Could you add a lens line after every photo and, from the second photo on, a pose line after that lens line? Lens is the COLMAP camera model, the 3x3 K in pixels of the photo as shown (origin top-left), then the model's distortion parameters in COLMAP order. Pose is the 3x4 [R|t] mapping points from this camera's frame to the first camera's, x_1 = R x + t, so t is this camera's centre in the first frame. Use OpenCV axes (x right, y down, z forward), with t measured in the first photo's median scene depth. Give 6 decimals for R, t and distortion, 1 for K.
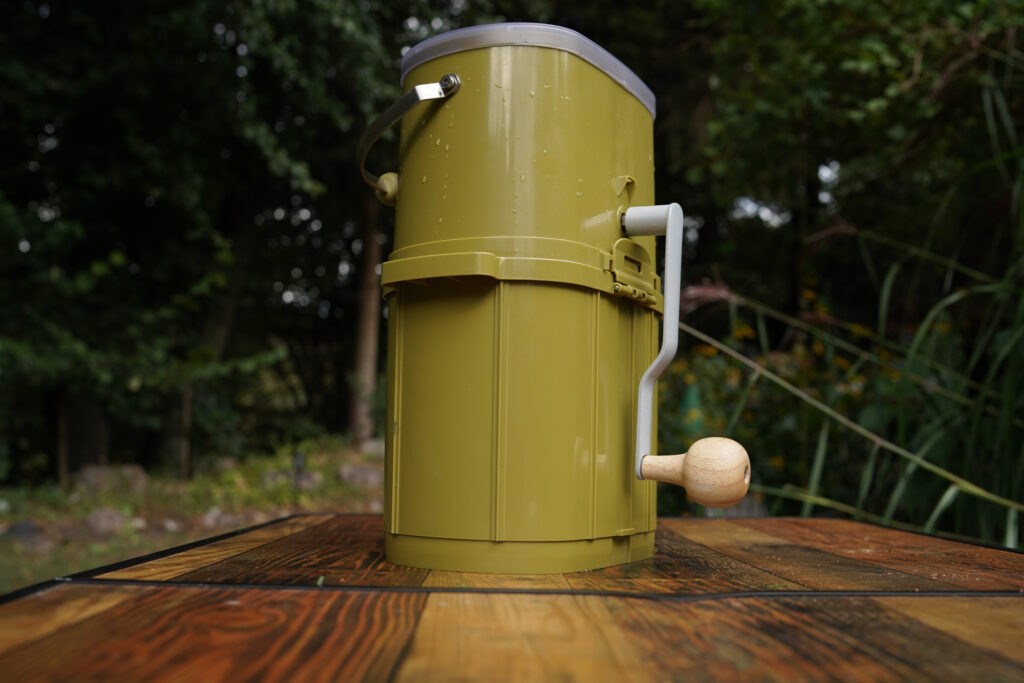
lens RADIAL K [[979.9, 0, 520.0], [0, 979.9, 342.2], [0, 0, 1]] dist [-0.075517, 0.000000]
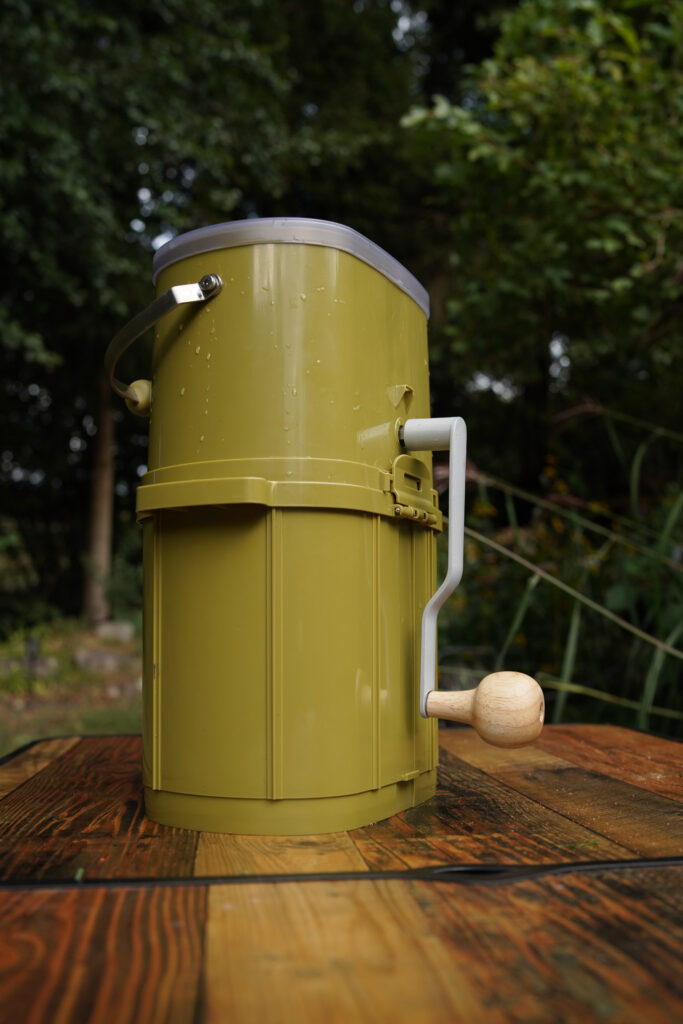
lens RADIAL K [[979.9, 0, 338.7], [0, 979.9, 512.7], [0, 0, 1]] dist [-0.075517, 0.000000]
pose [[0.996252, -0.013784, 0.085396, -0.031423], [0.013926, 0.999902, -0.001061, -0.049175], [-0.085373, 0.002247, 0.996347, 0.089693]]
